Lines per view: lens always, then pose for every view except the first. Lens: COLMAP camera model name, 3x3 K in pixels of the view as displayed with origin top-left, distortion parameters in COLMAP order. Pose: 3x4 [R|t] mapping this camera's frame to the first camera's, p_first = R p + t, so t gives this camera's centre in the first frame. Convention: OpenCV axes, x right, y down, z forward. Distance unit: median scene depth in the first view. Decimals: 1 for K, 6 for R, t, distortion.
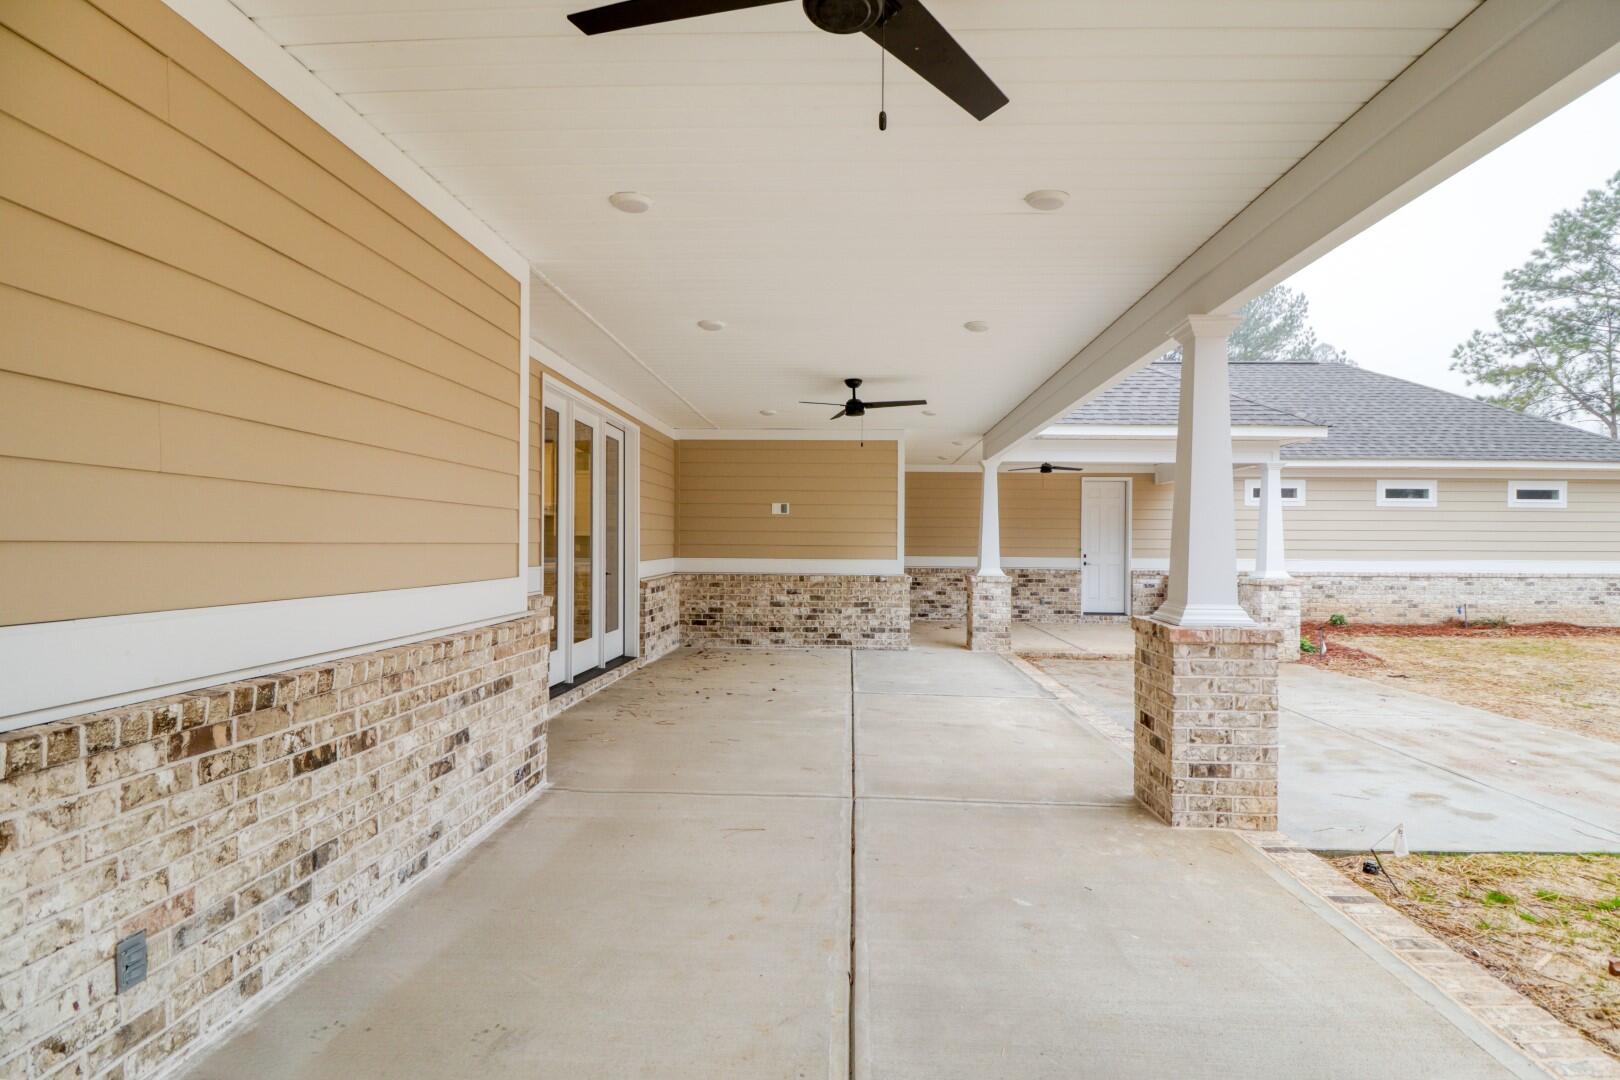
lens RADIAL K [[752.4, 0, 834.8], [0, 752.4, 541.9], [0, 0, 1]] dist [0.000277, -0.012525]
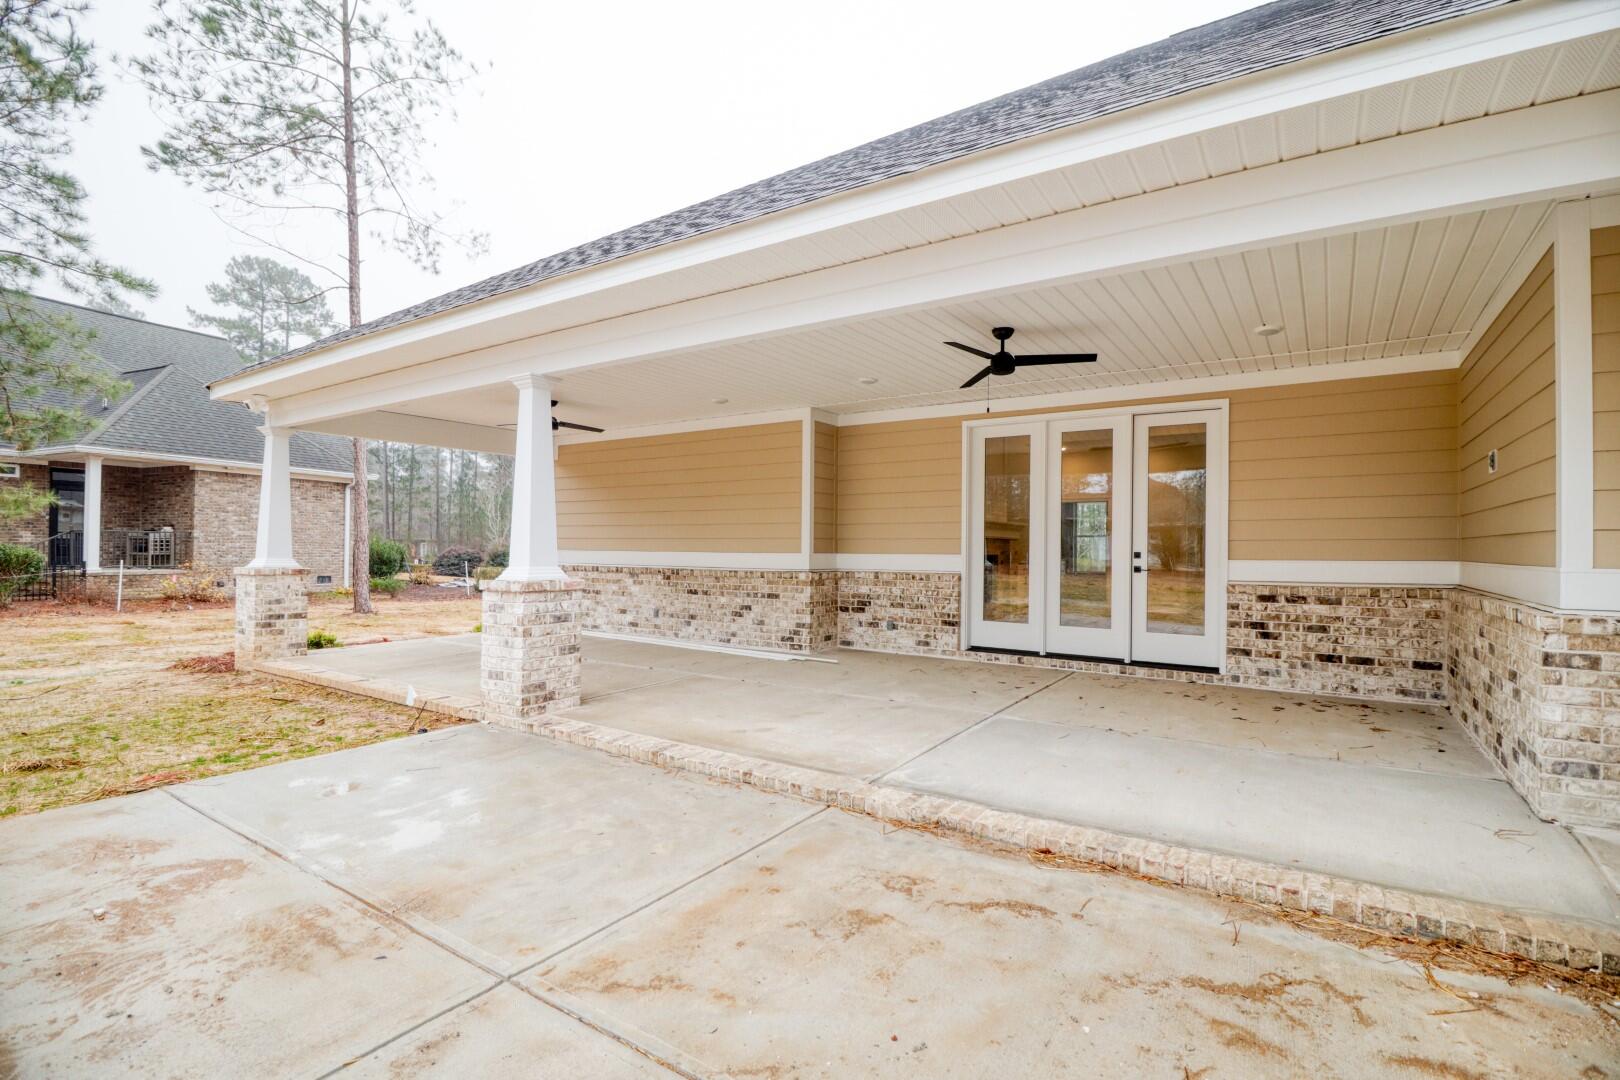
lens RADIAL K [[752.4, 0, 834.8], [0, 752.4, 541.9], [0, 0, 1]] dist [0.000277, -0.012525]
pose [[-0.510266, -0.018840, -0.859810, 0.571298], [-0.008162, 0.999821, -0.017064, 0.020180], [0.859978, -0.001689, -0.510328, 0.887490]]
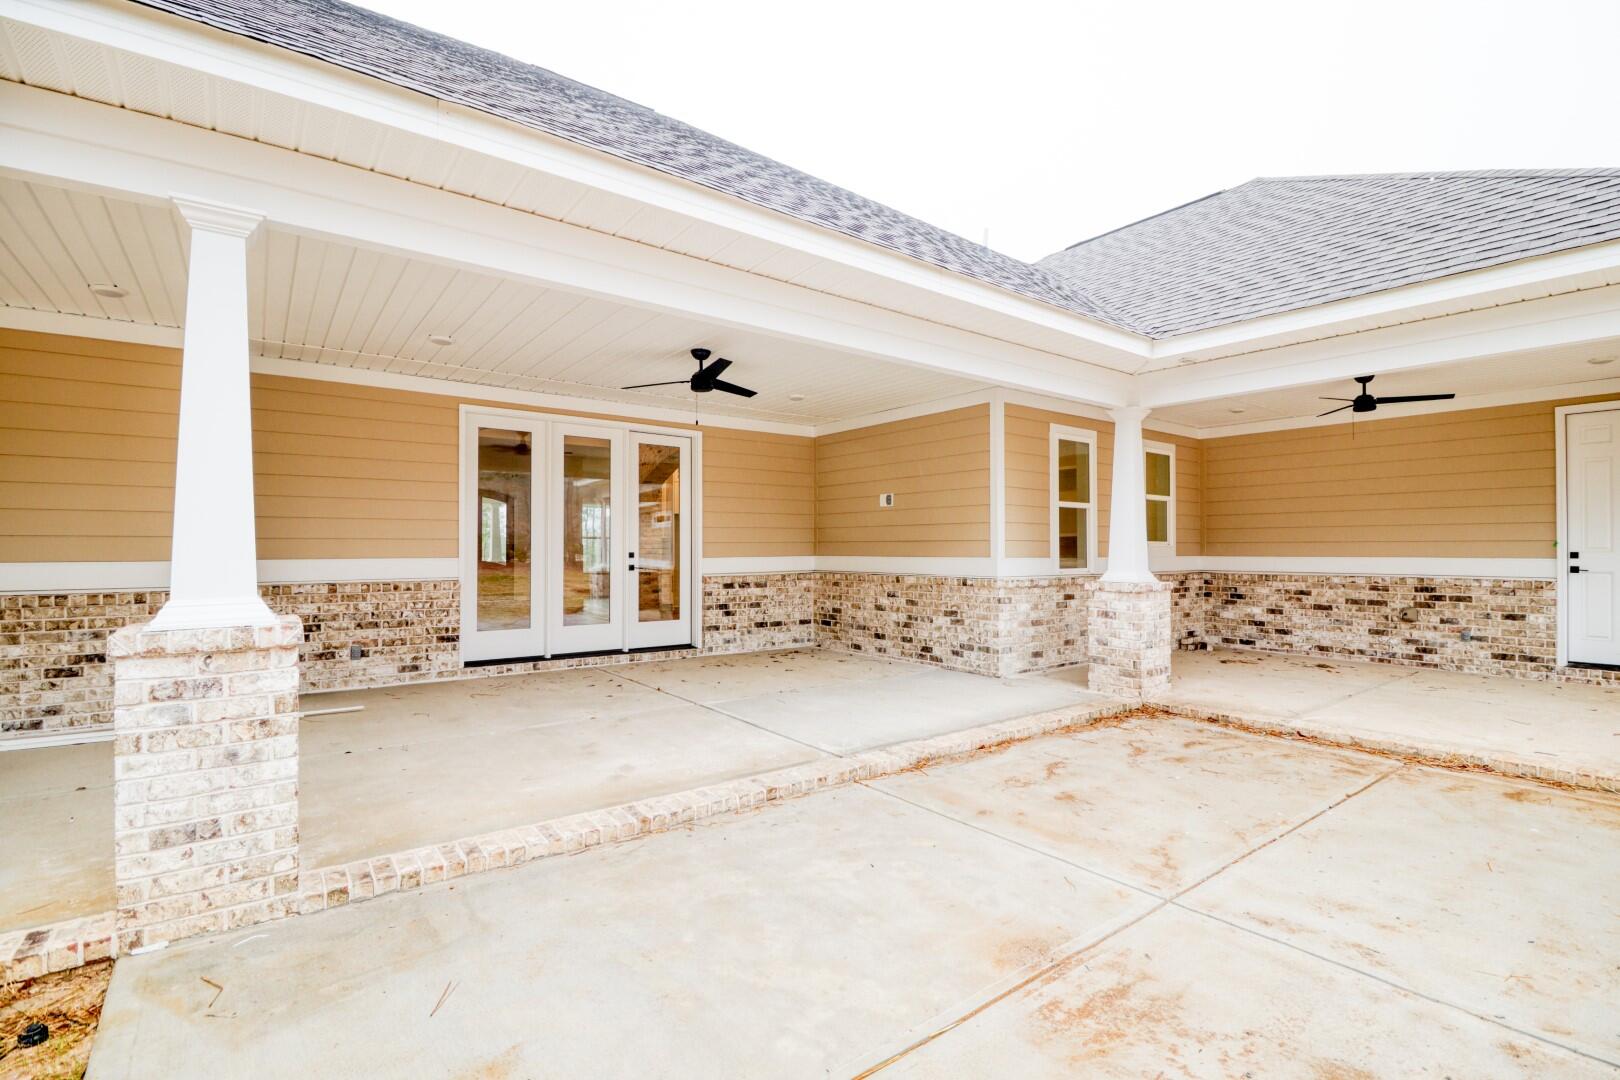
lens RADIAL K [[743.5, 0, 834.0], [0, 743.5, 542.0], [0, 0, 1]] dist [-0.001110, -0.012063]
pose [[0.650165, -0.015839, -0.759628, 0.556632], [0.009085, 0.999873, -0.013073, 0.016335], [0.759739, 0.001598, 0.650227, 0.388677]]
